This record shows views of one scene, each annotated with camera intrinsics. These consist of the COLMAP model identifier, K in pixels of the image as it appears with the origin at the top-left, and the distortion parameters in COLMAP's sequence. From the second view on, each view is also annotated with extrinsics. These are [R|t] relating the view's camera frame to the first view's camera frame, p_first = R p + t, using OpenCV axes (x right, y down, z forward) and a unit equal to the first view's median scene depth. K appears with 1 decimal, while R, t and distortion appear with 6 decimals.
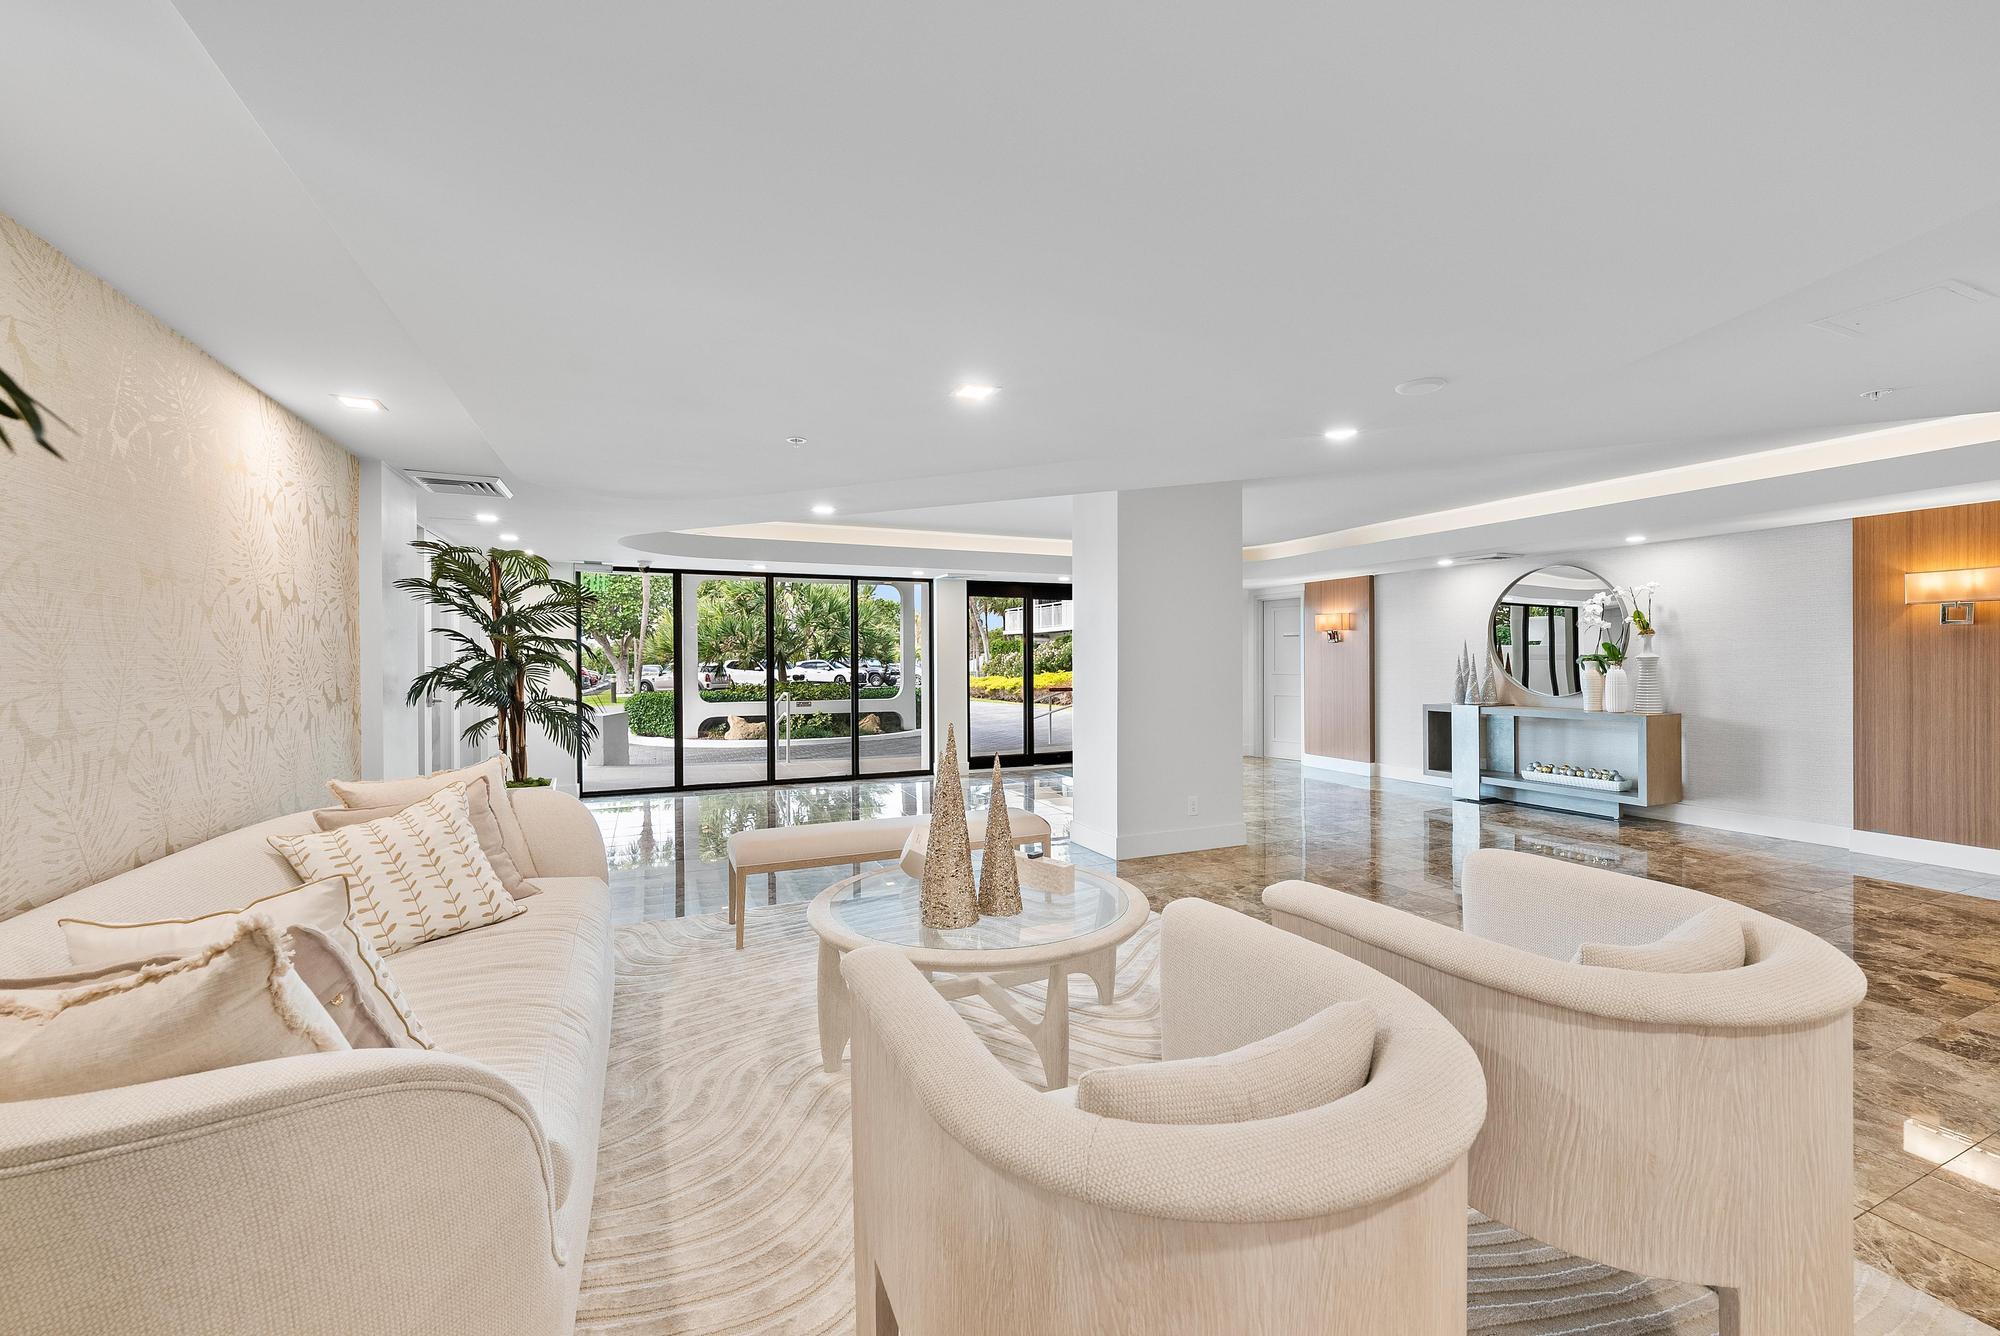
lens RADIAL K [[792.8, 0, 1000.0], [0, 792.8, 668.0], [0, 0, 1]] dist [-0.000356, -0.000072]
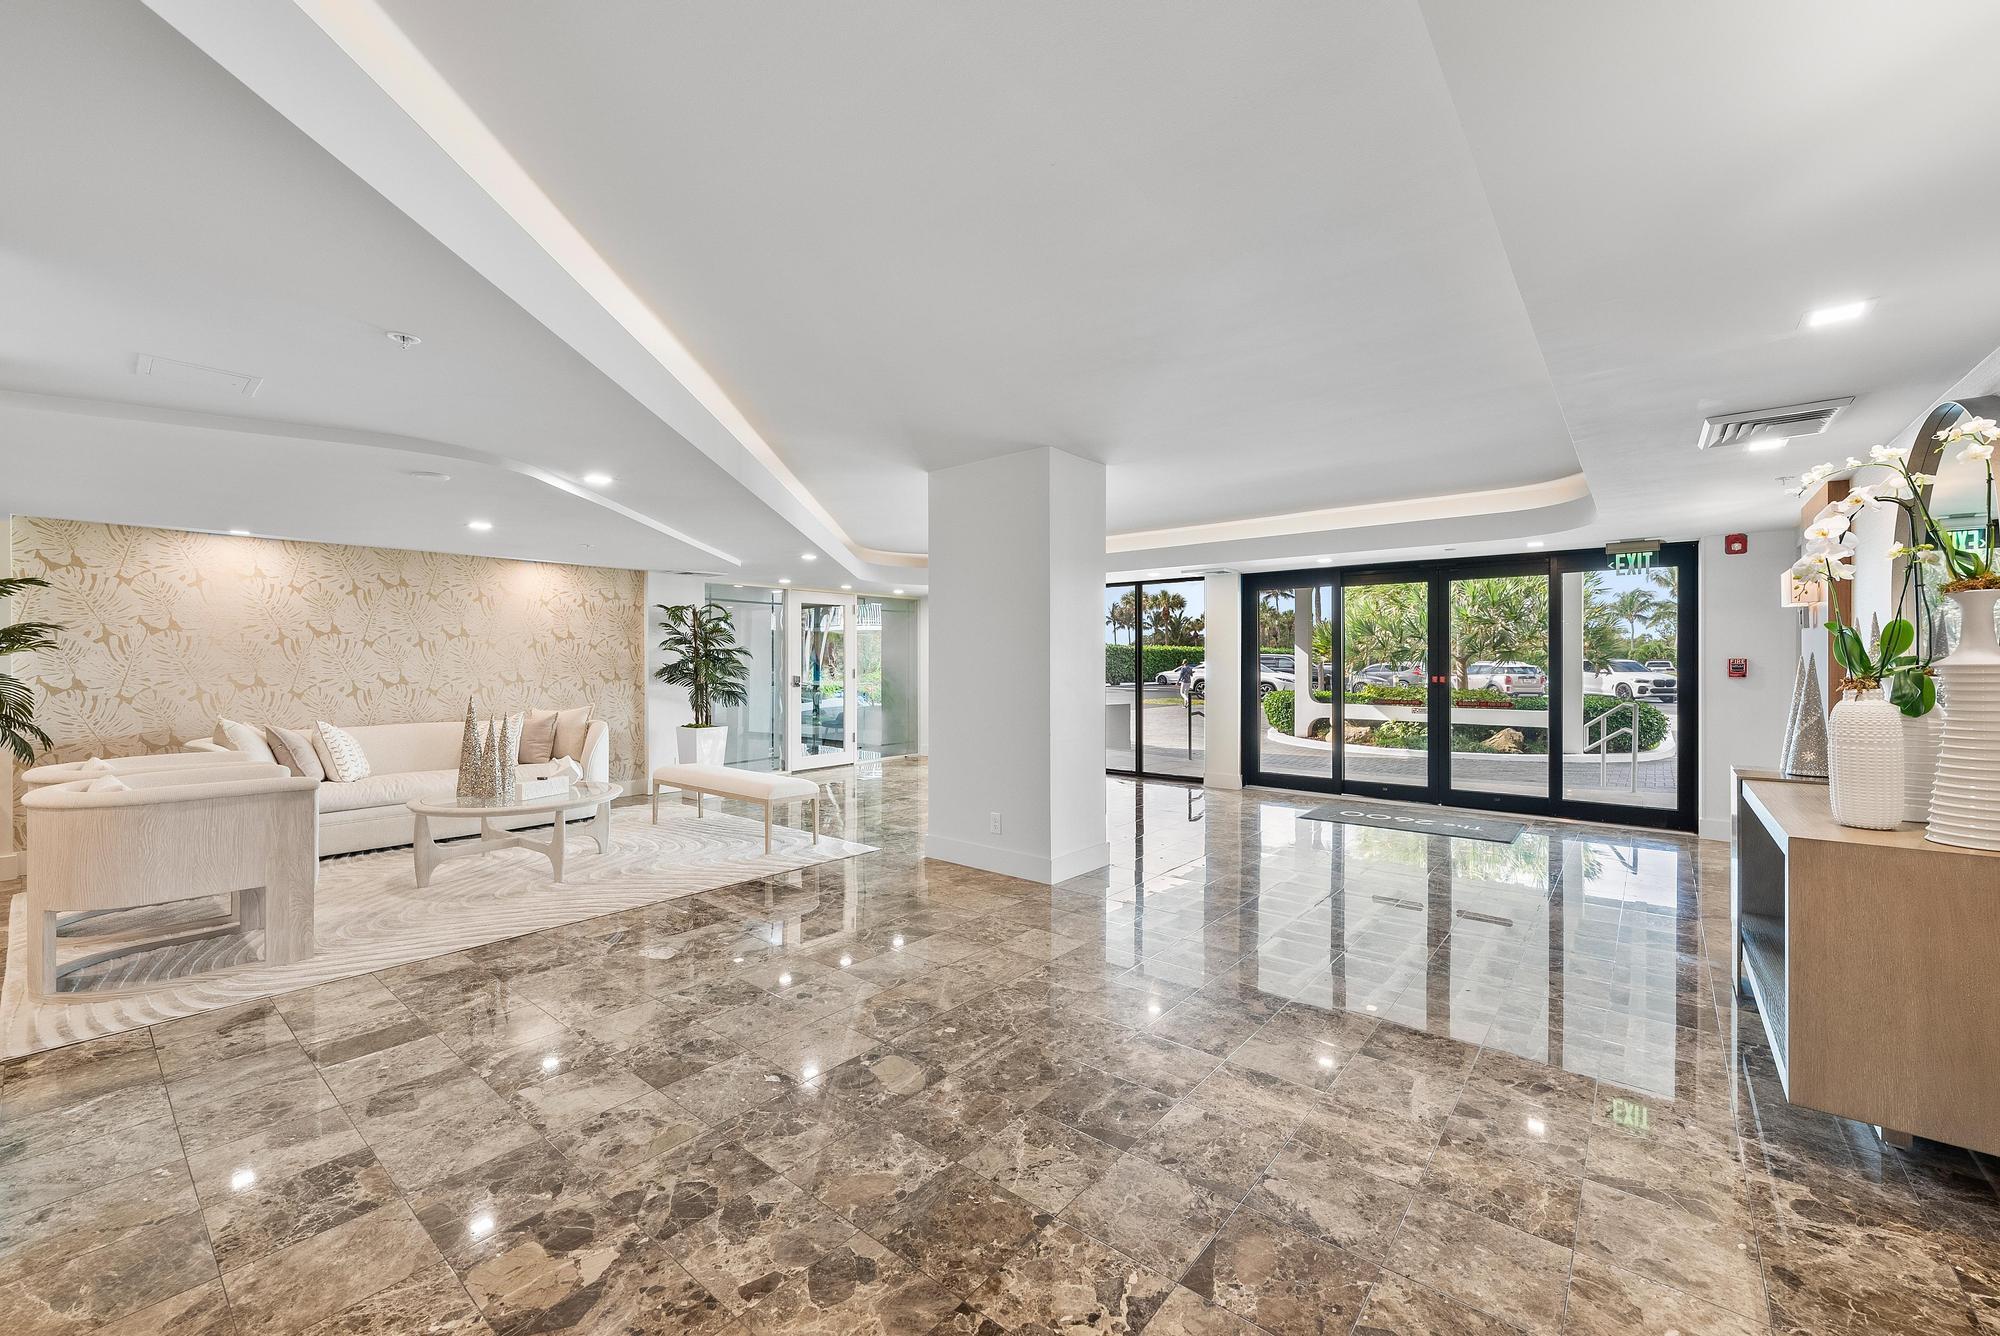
lens RADIAL K [[792.8, 0, 1000.0], [0, 792.8, 668.0], [0, 0, 1]] dist [-0.000356, -0.000072]
pose [[0.440041, 0.008653, -0.897936, 0.612266], [-0.008549, 0.999949, 0.005446, -0.004906], [0.897937, 0.005280, 0.440093, 0.348266]]
